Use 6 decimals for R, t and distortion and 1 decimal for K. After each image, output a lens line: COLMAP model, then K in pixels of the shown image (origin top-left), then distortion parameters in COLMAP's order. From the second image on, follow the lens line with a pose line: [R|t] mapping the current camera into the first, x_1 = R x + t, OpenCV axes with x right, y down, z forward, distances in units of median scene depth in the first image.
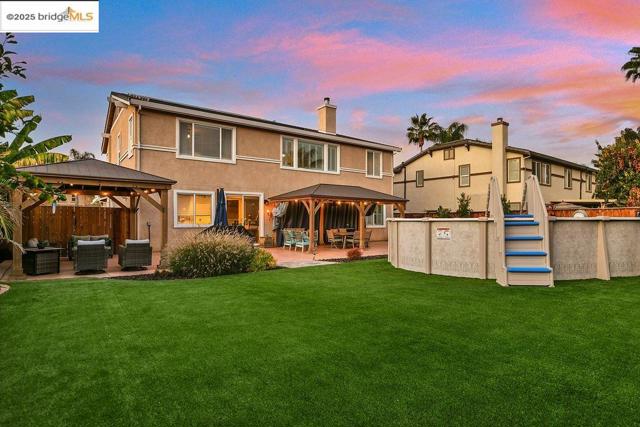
lens RADIAL K [[344.8, 0, 320.0], [0, 344.8, 213.5], [0, 0, 1]] dist [-0.015598, -0.000281]
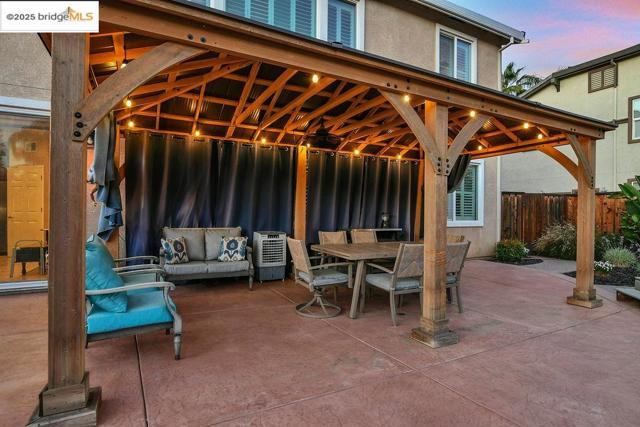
lens RADIAL K [[339.4, 0, 320.0], [0, 339.4, 213.5], [0, 0, 1]] dist [-0.019307, 0.000481]
pose [[0.987236, 0.003611, -0.159223, 0.082524], [-0.001267, 0.999889, 0.014822, 0.026903], [0.159259, -0.014432, 0.987131, 0.759085]]
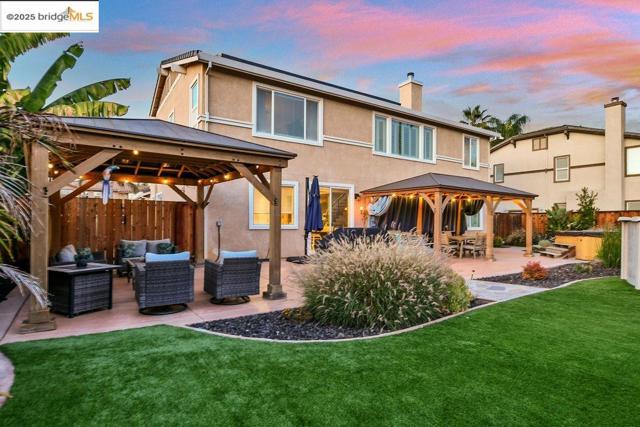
lens RADIAL K [[339.4, 0, 320.0], [0, 339.4, 213.5], [0, 0, 1]] dist [-0.019307, 0.000481]
pose [[0.998426, 0.004114, -0.055935, -0.198646], [-0.004285, 0.999987, -0.002928, 0.007297], [0.055922, 0.003163, 0.998430, 0.235851]]
